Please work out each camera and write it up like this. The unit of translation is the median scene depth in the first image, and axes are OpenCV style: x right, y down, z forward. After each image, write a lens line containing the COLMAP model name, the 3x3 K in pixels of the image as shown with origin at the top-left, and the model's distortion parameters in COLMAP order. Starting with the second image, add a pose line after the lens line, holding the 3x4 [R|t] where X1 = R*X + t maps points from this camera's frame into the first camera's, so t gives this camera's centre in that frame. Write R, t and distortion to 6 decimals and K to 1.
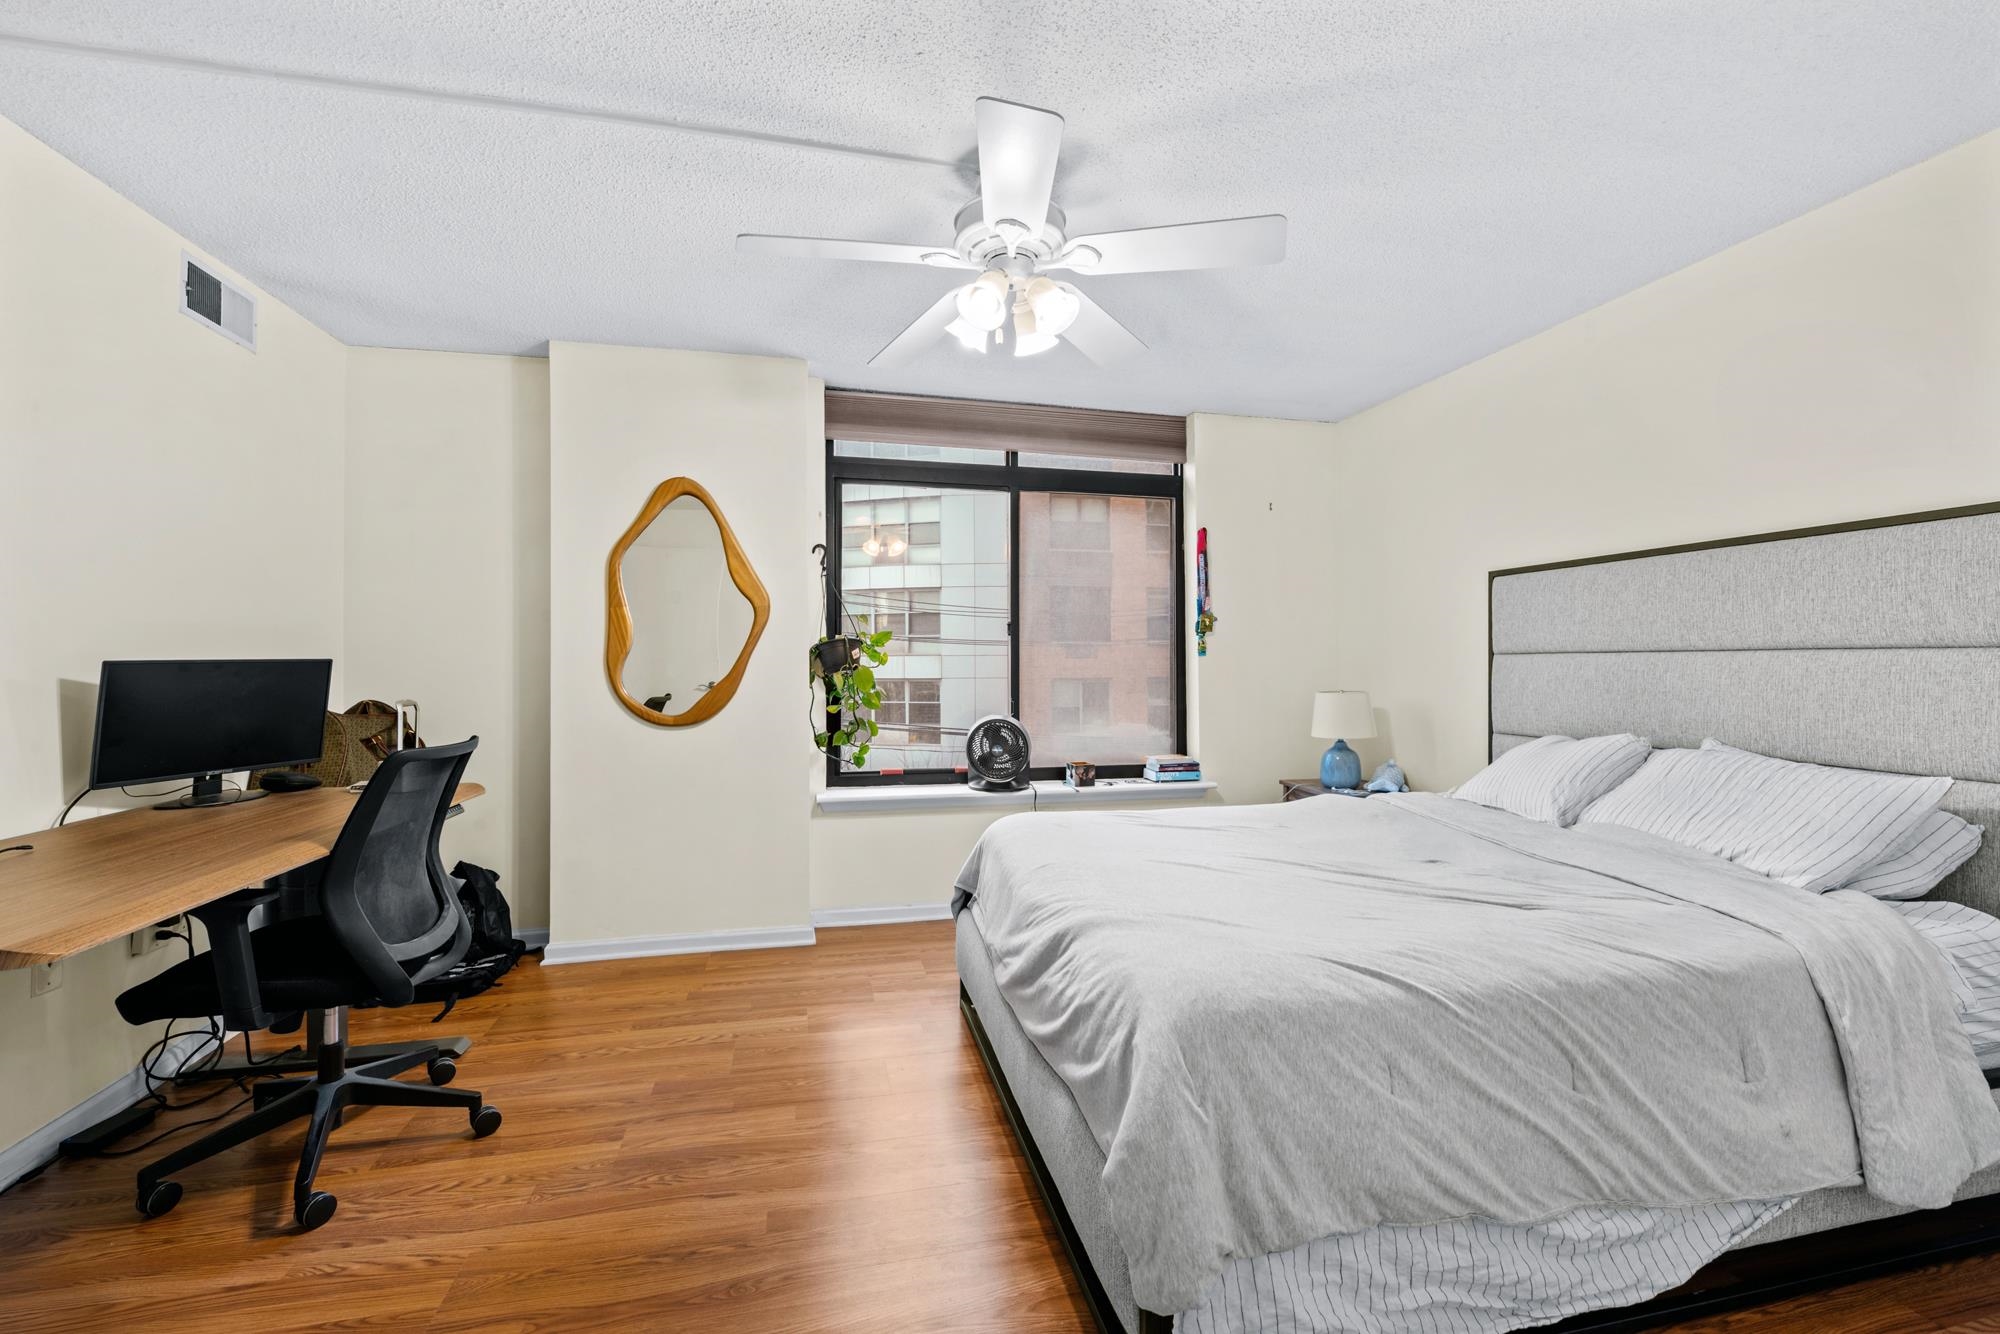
lens RADIAL K [[805.8, 0, 1004.2], [0, 805.8, 665.5], [0, 0, 1]] dist [-0.005603, -0.001822]
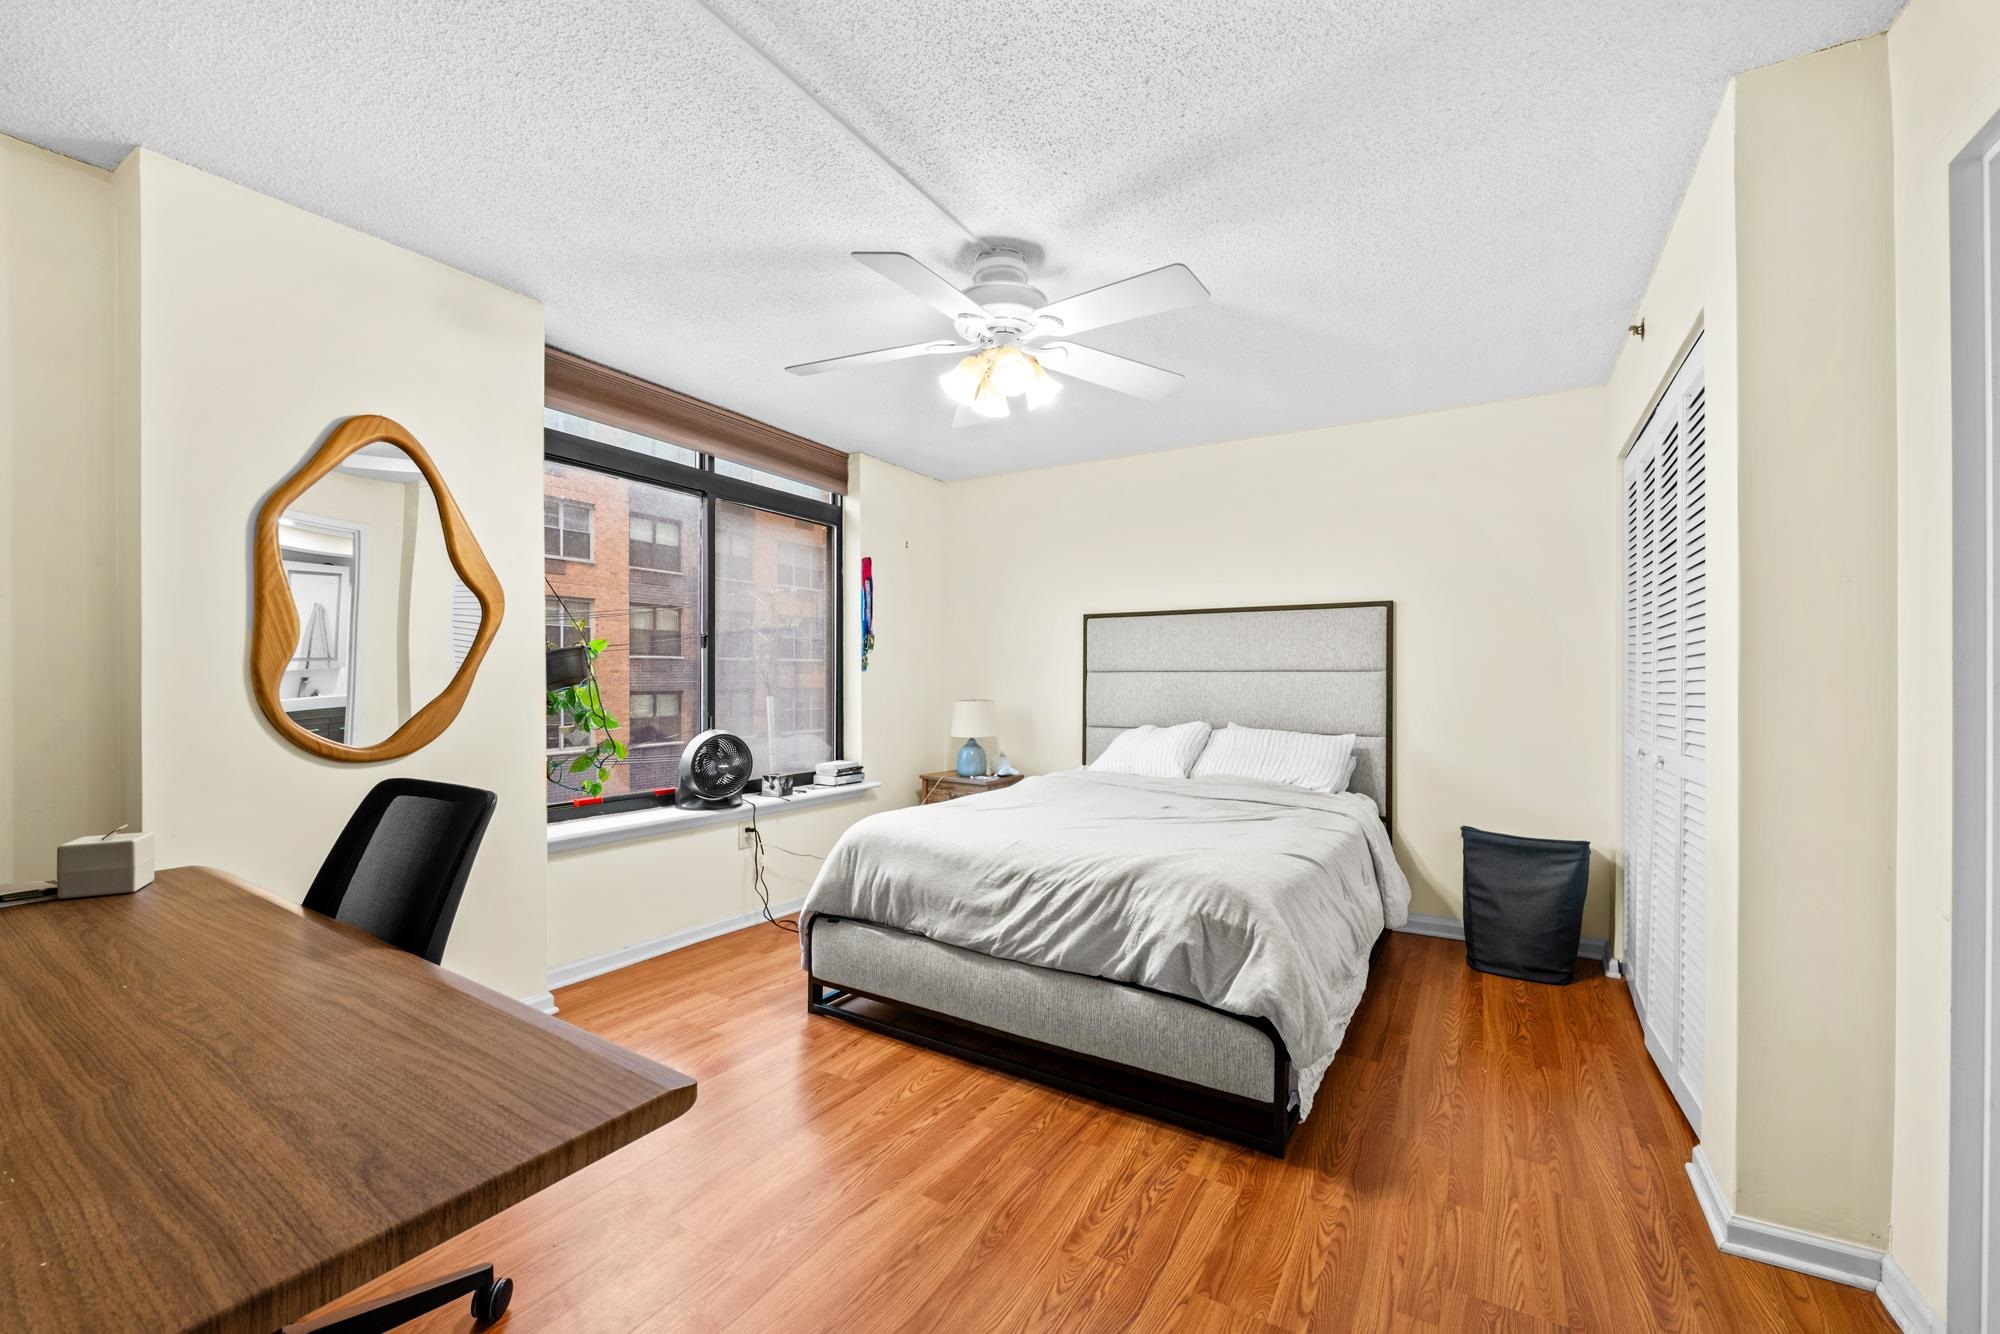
lens RADIAL K [[805.8, 0, 995.0], [0, 805.8, 670.5], [0, 0, 1]] dist [-0.005603, -0.001822]
pose [[0.706214, 0.009266, 0.707938, -0.437248], [-0.002774, 0.999943, -0.010321, -0.000597], [-0.707993, 0.005325, 0.706199, 0.080114]]
